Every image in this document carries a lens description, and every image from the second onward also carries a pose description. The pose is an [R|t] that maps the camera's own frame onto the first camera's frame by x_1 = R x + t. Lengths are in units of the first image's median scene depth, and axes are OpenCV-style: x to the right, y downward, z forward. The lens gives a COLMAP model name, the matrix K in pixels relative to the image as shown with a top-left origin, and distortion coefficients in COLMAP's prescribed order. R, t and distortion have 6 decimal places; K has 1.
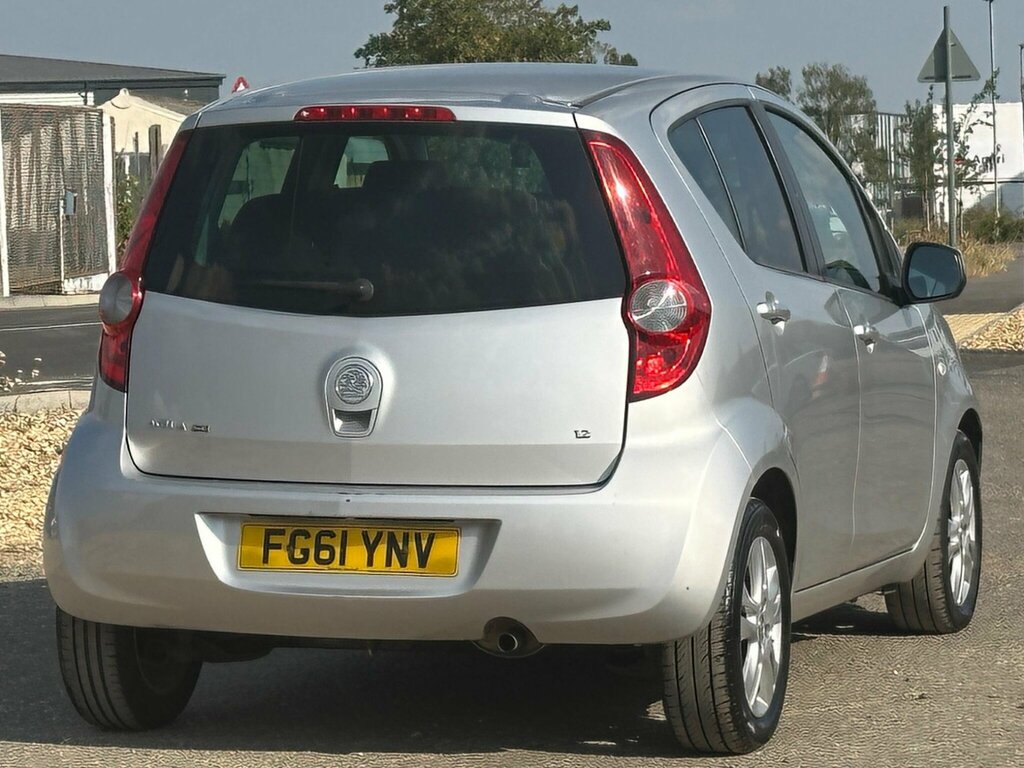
lens RADIAL K [[4232.2, 0, 512.0], [0, 4232.2, 384.0], [0, 0, 1]] dist [0.126610, 1.051922]
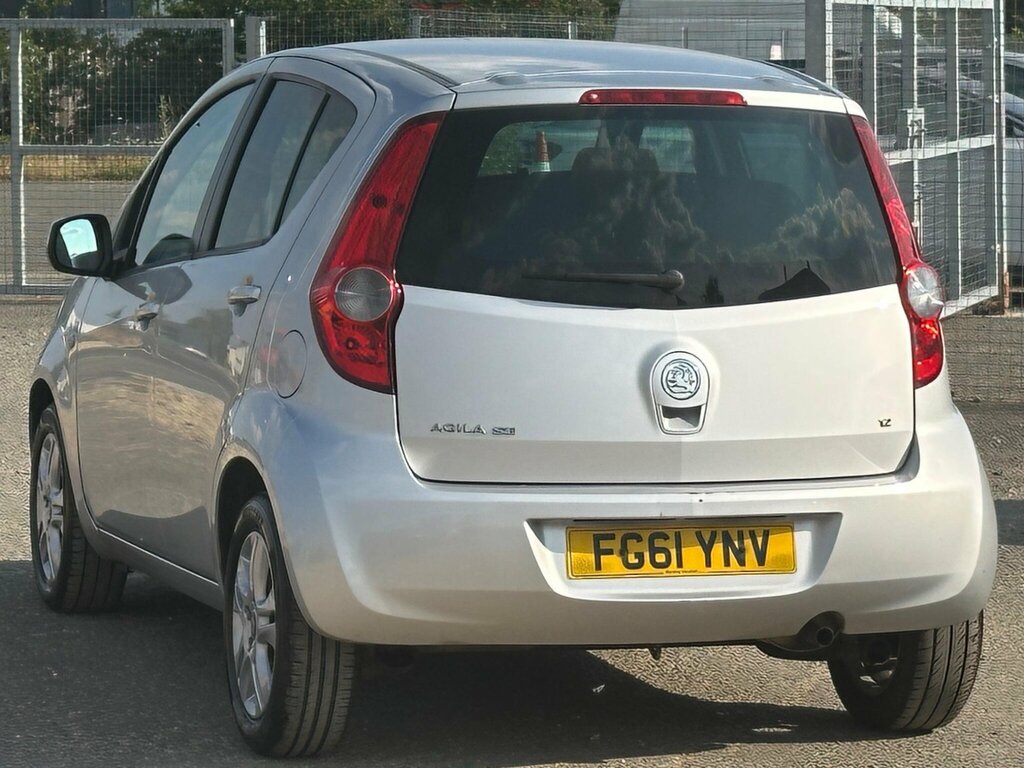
lens RADIAL K [[4054.9, 0, 512.0], [0, 4054.9, 384.0], [0, 0, 1]] dist [0.073505, 3.437579]
pose [[0.826830, -0.032540, 0.561509, -0.584401], [0.019630, 0.999386, 0.029009, -0.026266], [-0.562109, -0.012963, 0.826962, 0.258096]]
